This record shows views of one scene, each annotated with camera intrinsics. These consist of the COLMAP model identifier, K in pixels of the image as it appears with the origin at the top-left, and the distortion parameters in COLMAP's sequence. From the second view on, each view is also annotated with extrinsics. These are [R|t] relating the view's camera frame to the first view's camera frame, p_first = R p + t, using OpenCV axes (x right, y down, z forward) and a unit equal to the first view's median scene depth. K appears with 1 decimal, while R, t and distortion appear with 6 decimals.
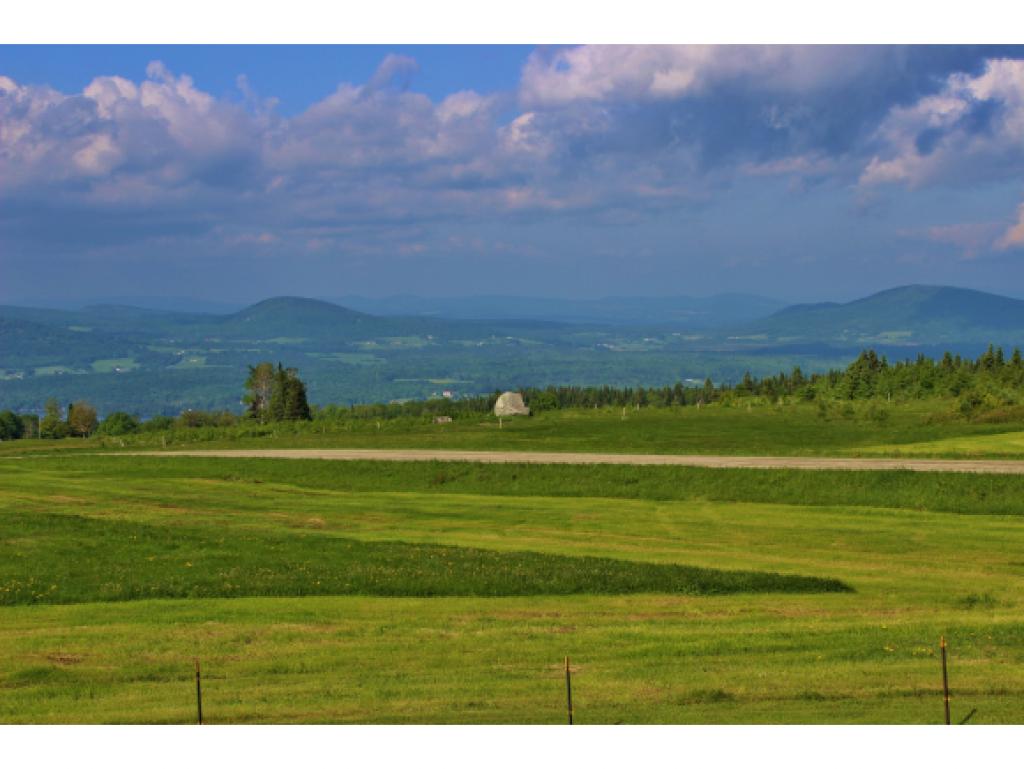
lens RADIAL K [[1027.1, 0, 512.0], [0, 1027.1, 384.5], [0, 0, 1]] dist [0.038378, -0.001572]
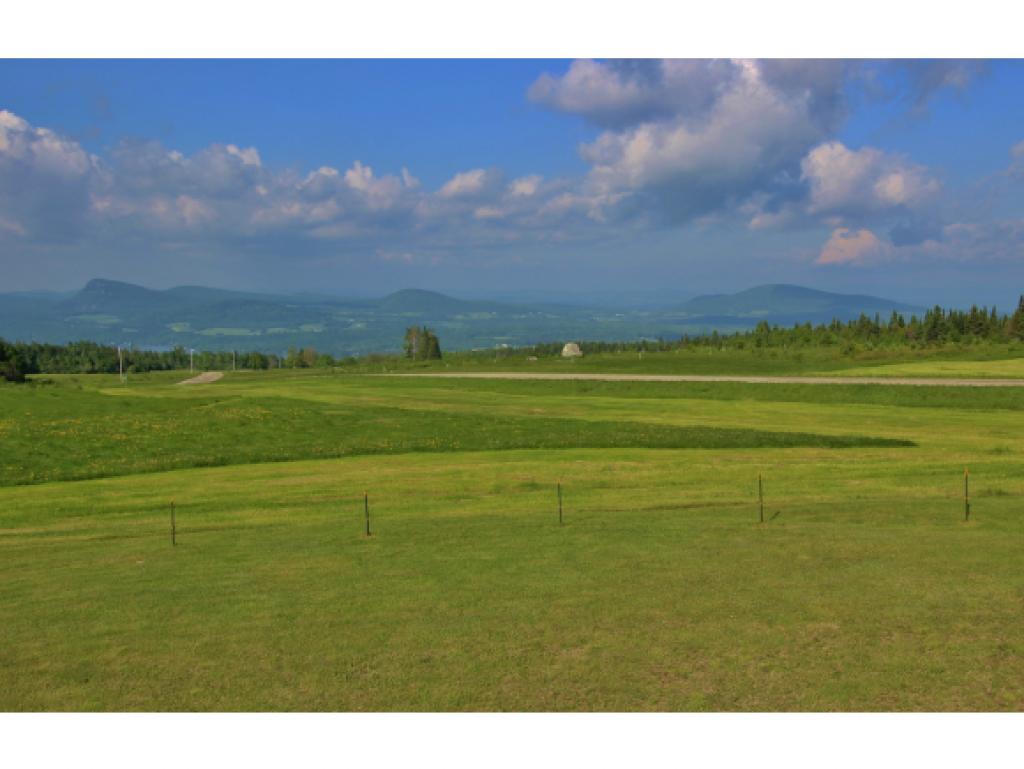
lens RADIAL K [[579.2, 0, 512.0], [0, 579.2, 384.5], [0, 0, 1]] dist [0.042005, -0.000143]
pose [[0.999680, 0.004840, 0.024823, -0.125455], [-0.006643, 0.997303, 0.073088, 0.006064], [-0.024402, -0.073229, 0.997017, -0.003950]]
